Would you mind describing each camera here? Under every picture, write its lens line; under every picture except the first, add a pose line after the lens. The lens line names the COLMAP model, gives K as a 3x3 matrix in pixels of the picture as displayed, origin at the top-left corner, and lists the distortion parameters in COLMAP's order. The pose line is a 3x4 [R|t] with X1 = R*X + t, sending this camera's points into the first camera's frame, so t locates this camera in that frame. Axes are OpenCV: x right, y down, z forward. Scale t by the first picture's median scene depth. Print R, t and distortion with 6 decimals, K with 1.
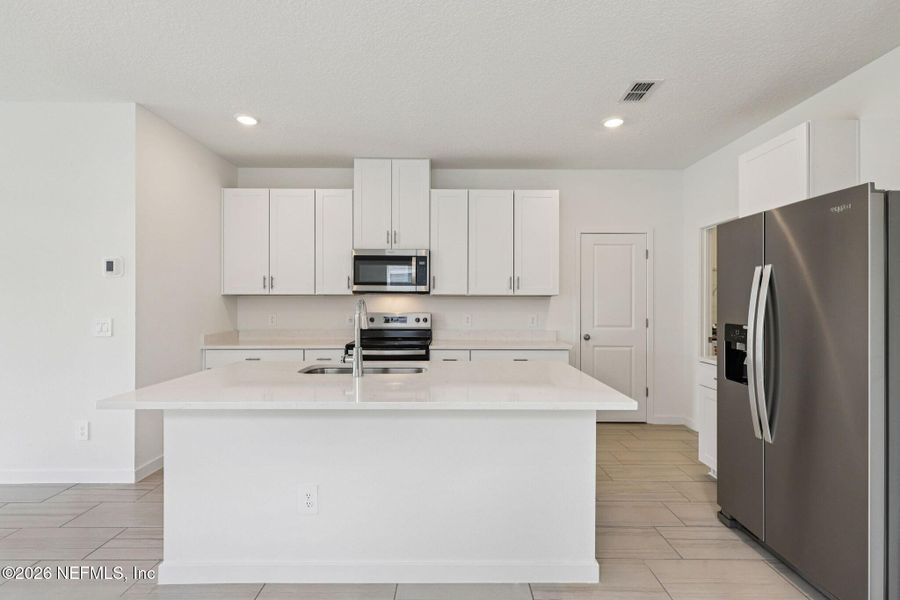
lens RADIAL K [[408.7, 0, 450.0], [0, 408.7, 300.0], [0, 0, 1]] dist [-0.001861, -0.000580]
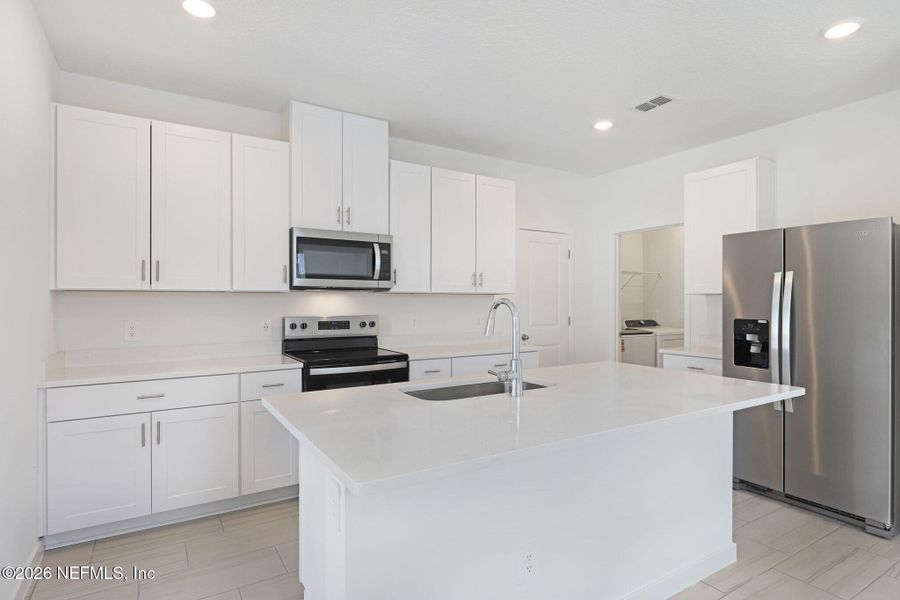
lens RADIAL K [[474.3, 0, 450.0], [0, 474.3, 300.0], [0, 0, 1]] dist [-0.002234, 0.000024]
pose [[0.851576, -0.001655, 0.524228, -0.434302], [-0.000521, 0.999992, 0.004003, -0.001494], [-0.524231, -0.003681, 0.851568, 0.150746]]
